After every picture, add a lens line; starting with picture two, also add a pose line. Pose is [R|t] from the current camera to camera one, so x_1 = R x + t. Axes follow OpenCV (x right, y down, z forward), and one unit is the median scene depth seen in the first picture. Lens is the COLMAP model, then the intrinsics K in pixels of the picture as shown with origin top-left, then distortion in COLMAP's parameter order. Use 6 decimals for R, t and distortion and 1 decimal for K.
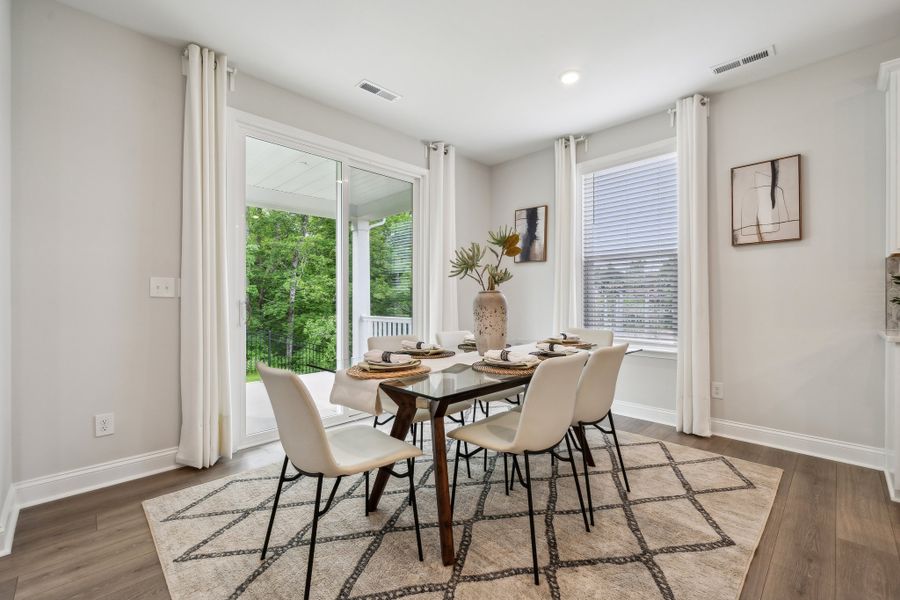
lens RADIAL K [[380.2, 0, 453.4], [0, 380.2, 301.1], [0, 0, 1]] dist [-0.002064, -0.000242]
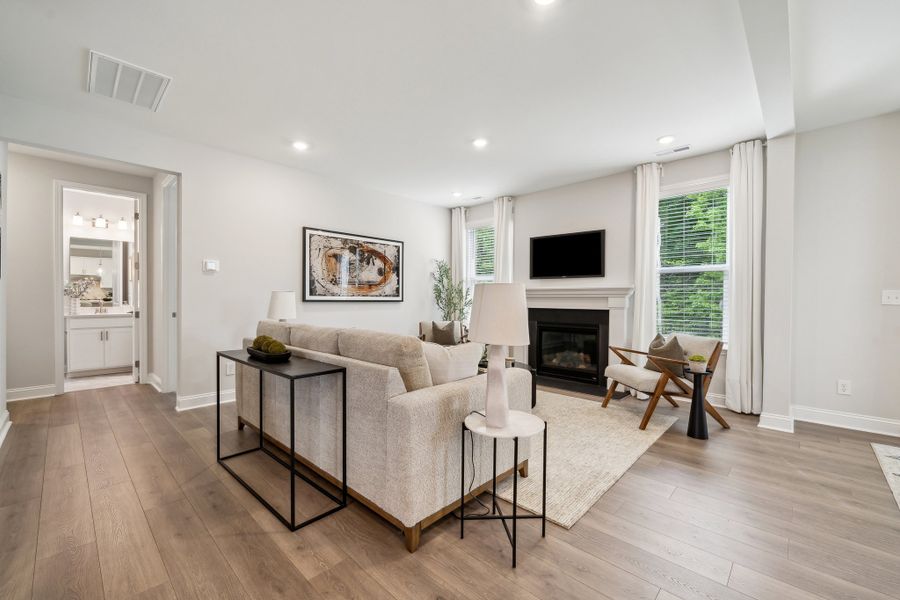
lens RADIAL K [[371.6, 0, 452.8], [0, 371.6, 301.6], [0, 0, 1]] dist [-0.001408, -0.000204]
pose [[0.028908, 0.010675, -0.999525, 0.392526], [-0.006810, 0.999922, 0.010482, -0.019194], [0.999559, 0.006504, 0.028978, -0.465027]]
